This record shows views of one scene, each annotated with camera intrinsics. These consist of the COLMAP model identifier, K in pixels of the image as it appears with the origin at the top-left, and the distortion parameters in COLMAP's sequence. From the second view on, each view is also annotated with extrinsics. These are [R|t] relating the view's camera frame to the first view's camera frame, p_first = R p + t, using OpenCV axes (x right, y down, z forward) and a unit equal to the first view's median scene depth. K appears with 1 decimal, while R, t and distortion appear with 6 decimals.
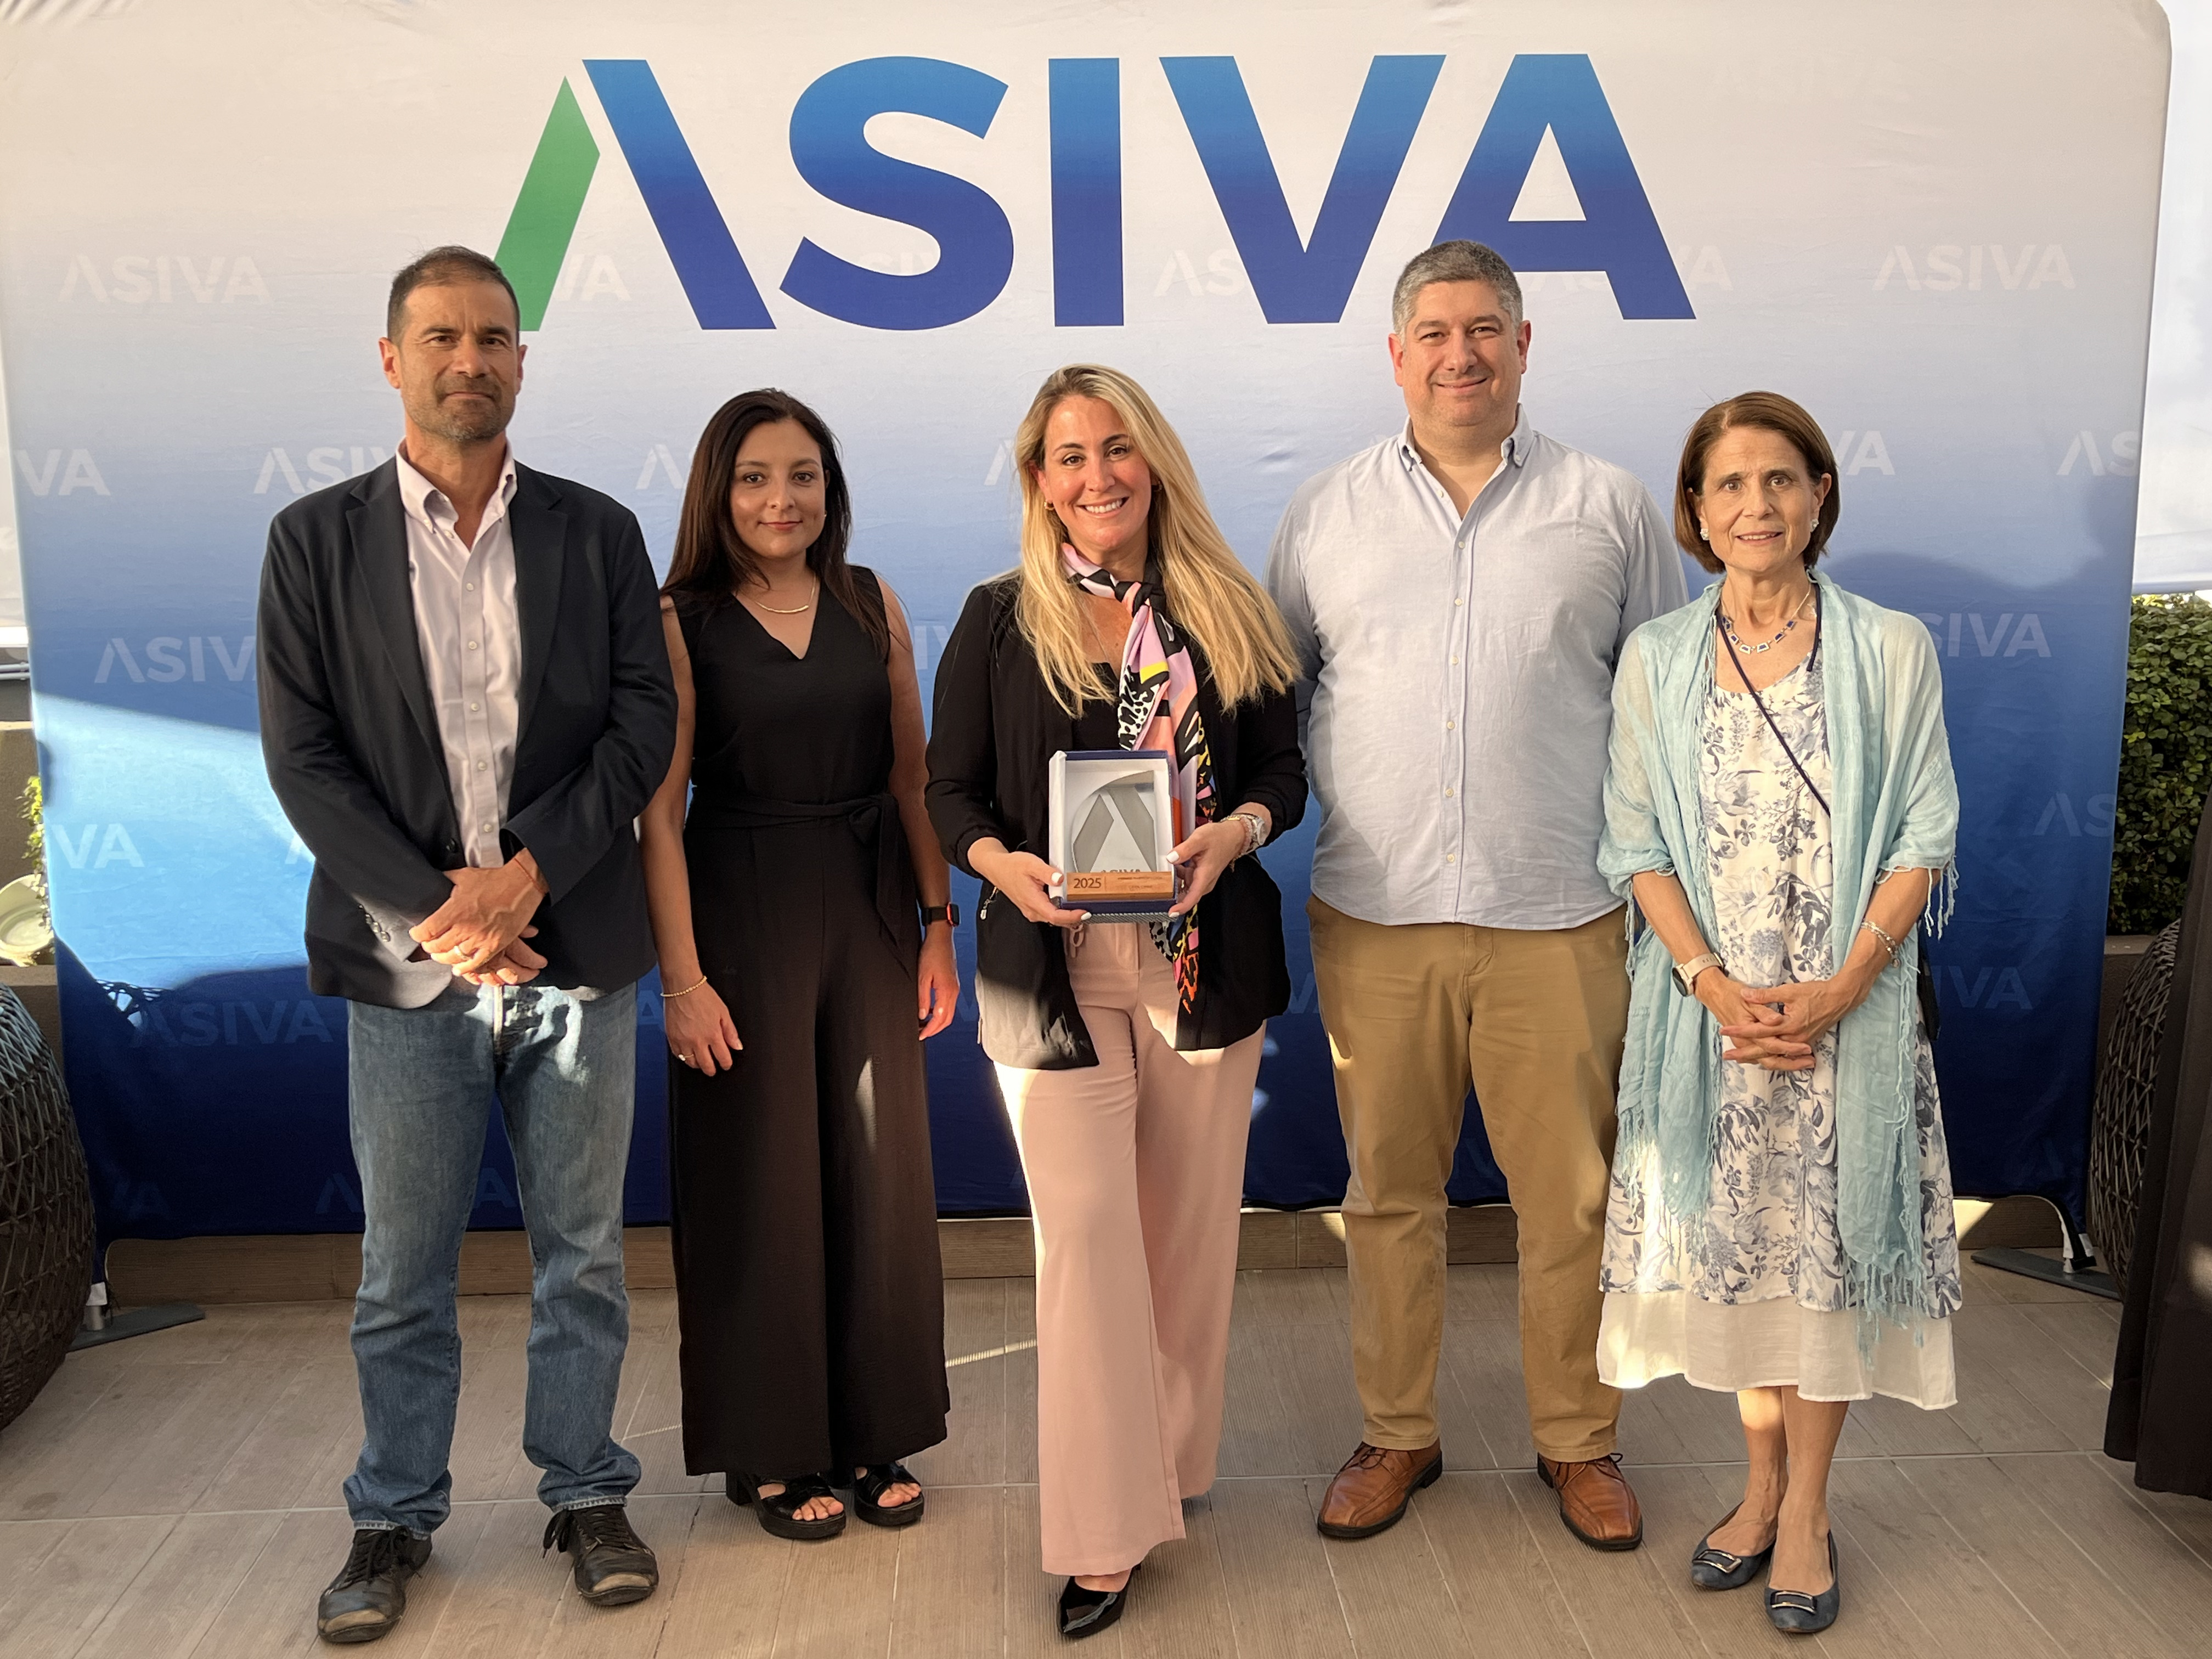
lens RADIAL K [[2318.7, 0, 1151.4], [0, 2318.7, 813.8], [0, 0, 1]] dist [0.013382, 0.000000]
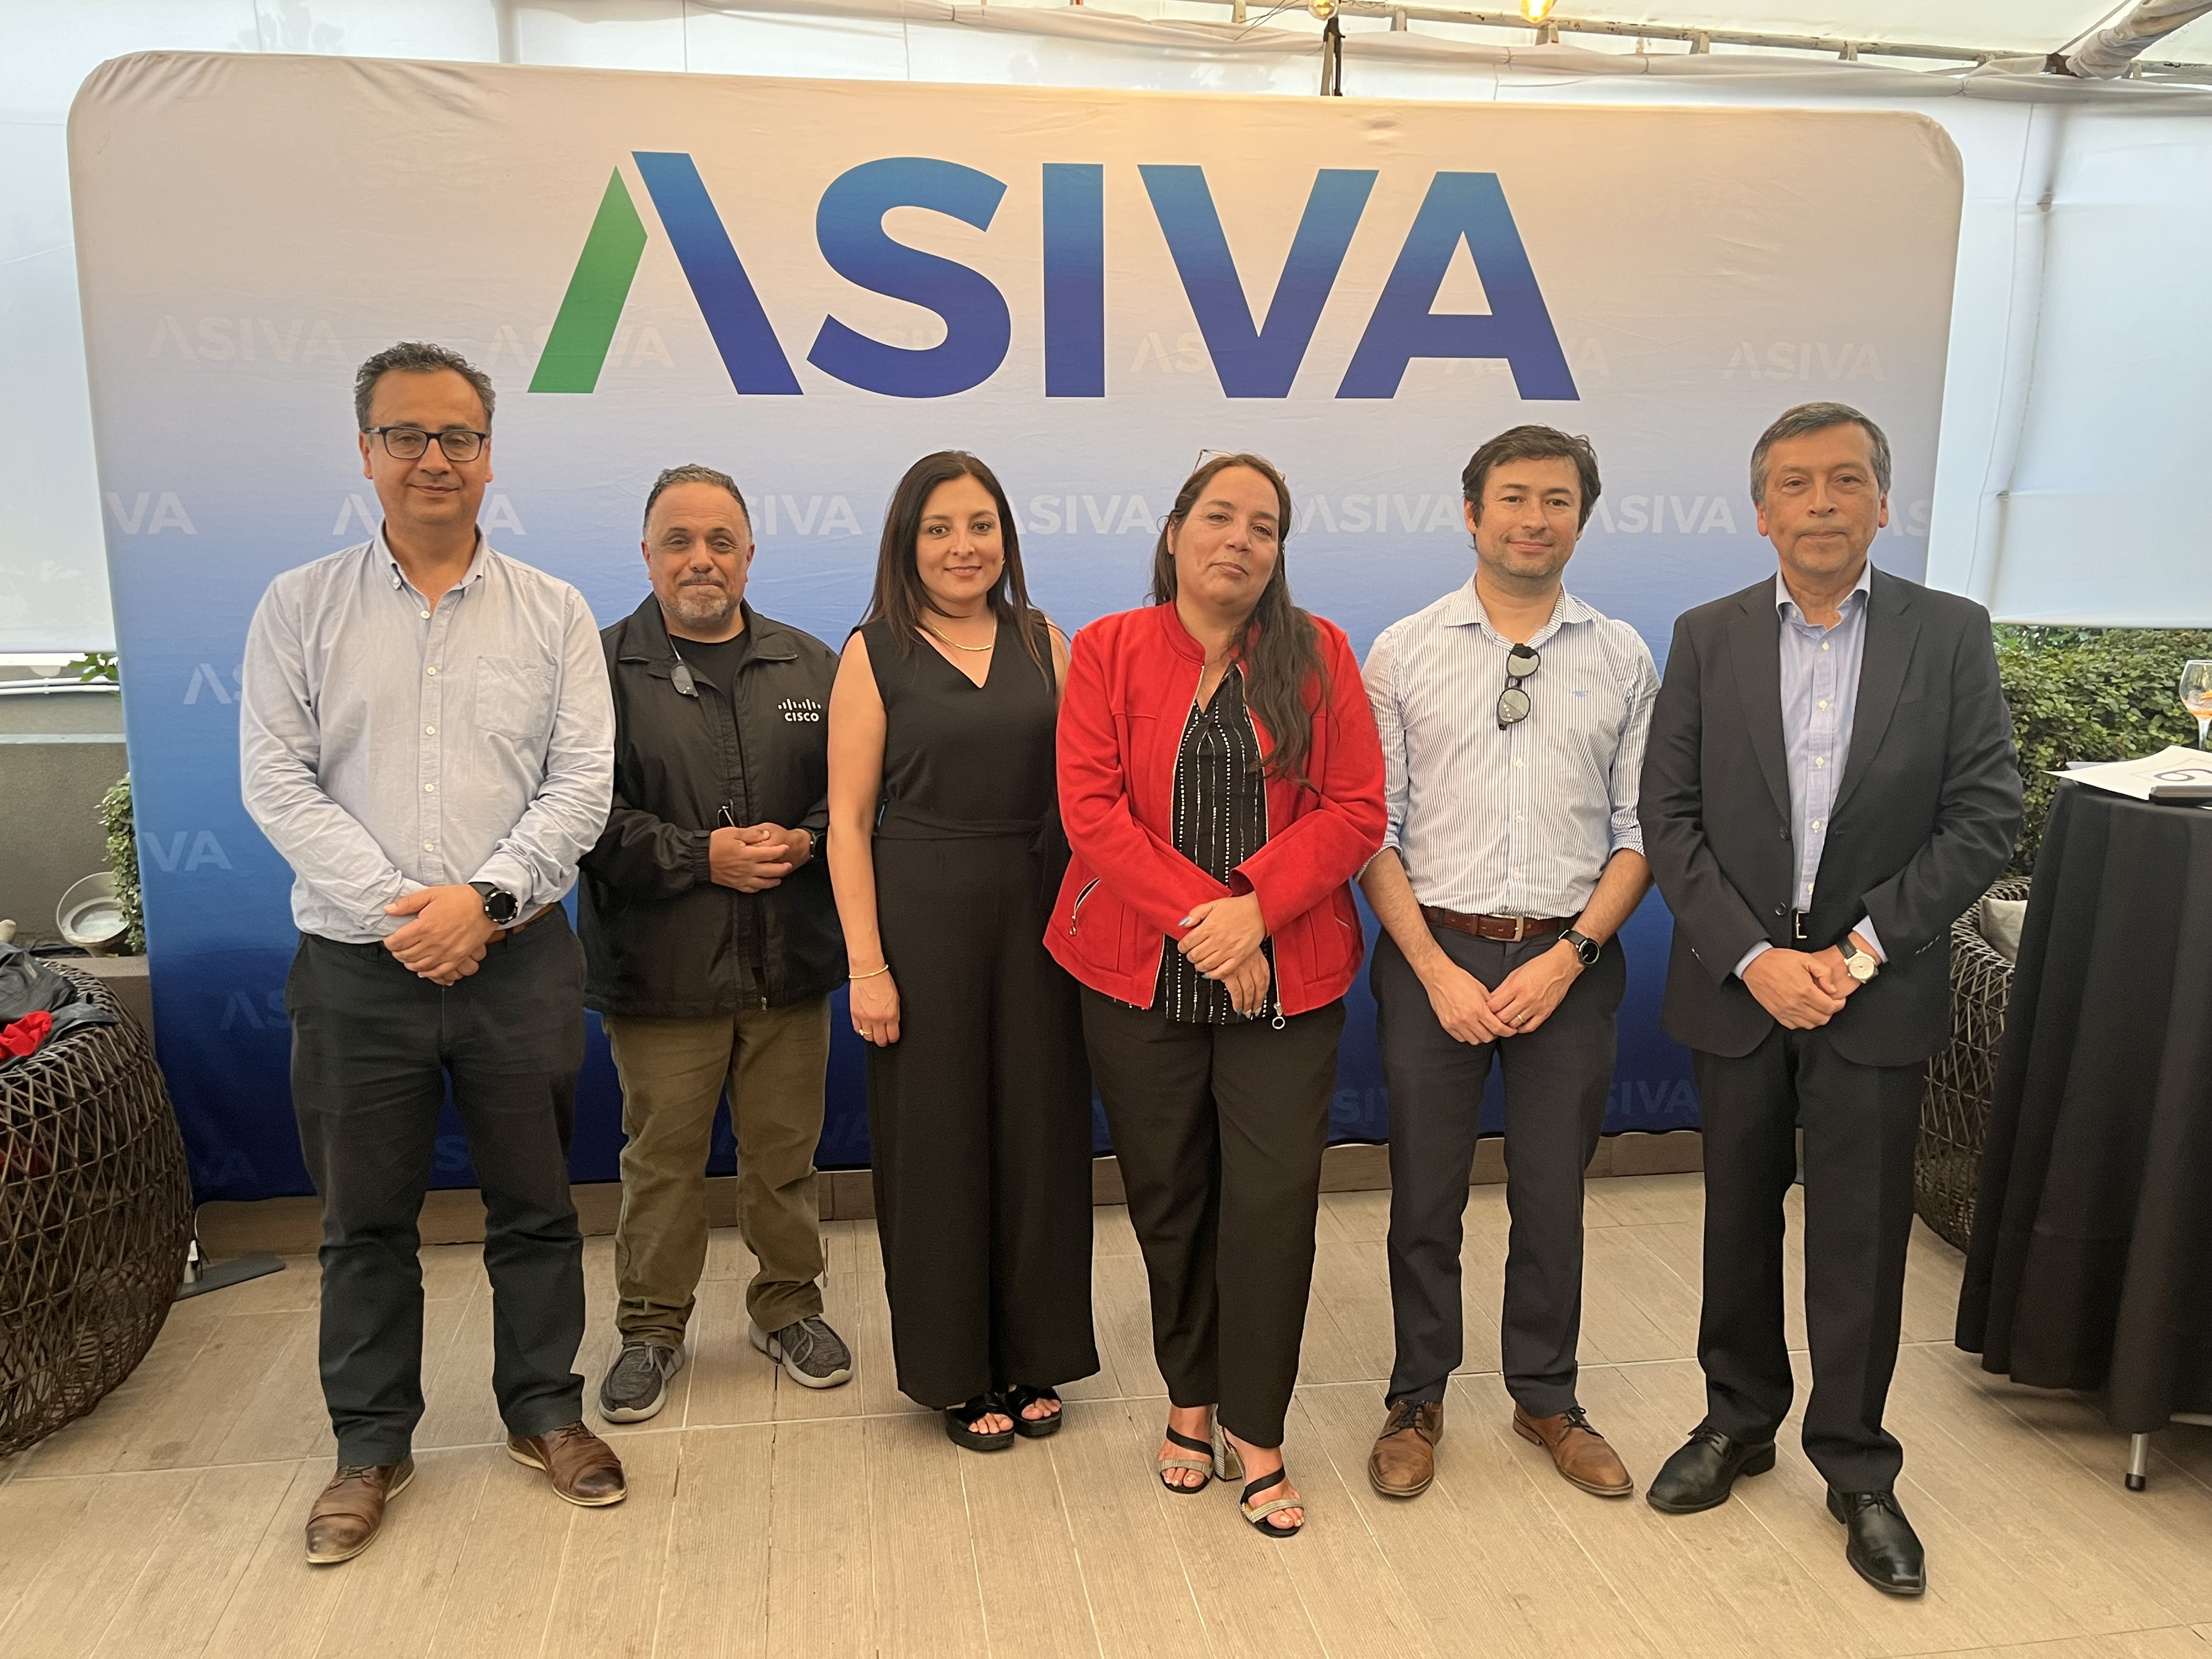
lens RADIAL K [[1856.7, 0, 1108.2], [0, 1856.7, 820.8], [0, 0, 1]] dist [0.024715, -0.024512]
pose [[0.995134, -0.004195, 0.098438, -0.103433], [0.002843, 0.999900, 0.013865, -0.011704], [-0.098486, -0.013518, 0.995047, 0.071709]]
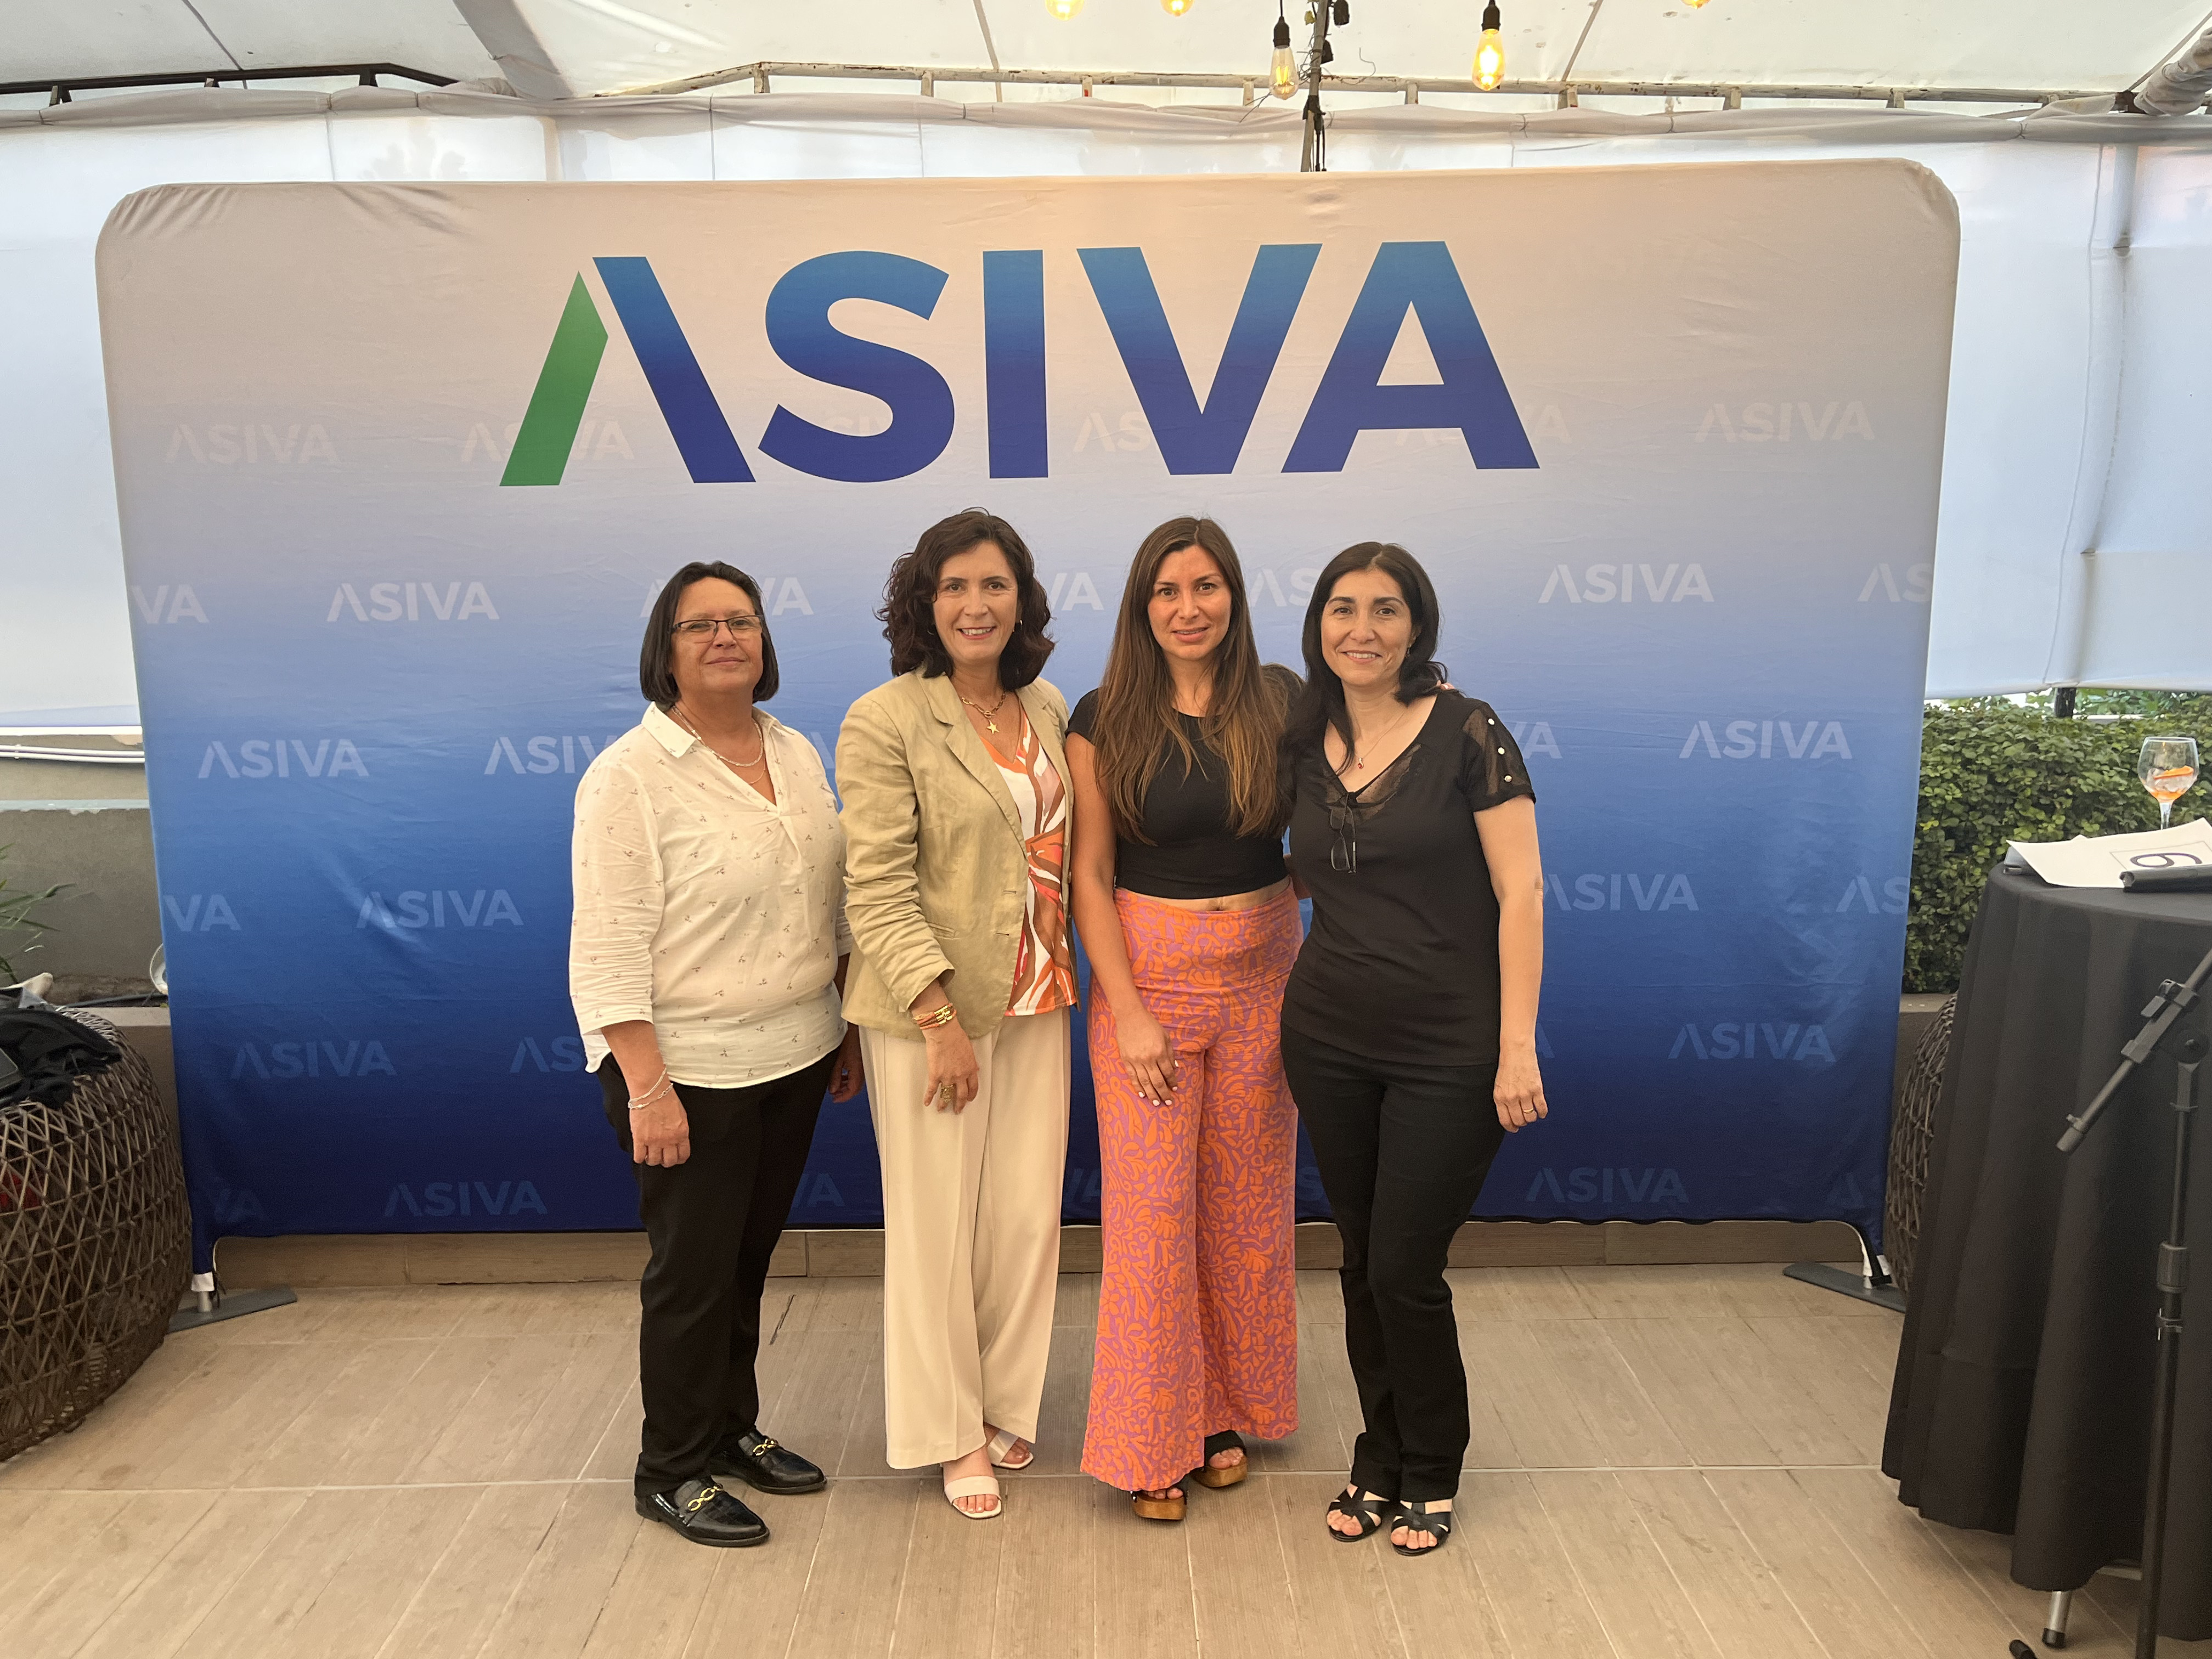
lens RADIAL K [[1750.5, 0, 1098.1], [0, 1750.5, 844.7], [0, 0, 1]] dist [0.034271, -0.042888]
pose [[0.998532, 0.004155, -0.053999, 0.062907], [-0.004332, 0.999986, -0.003167, -0.021159], [0.053985, 0.003396, 0.998536, 0.111846]]
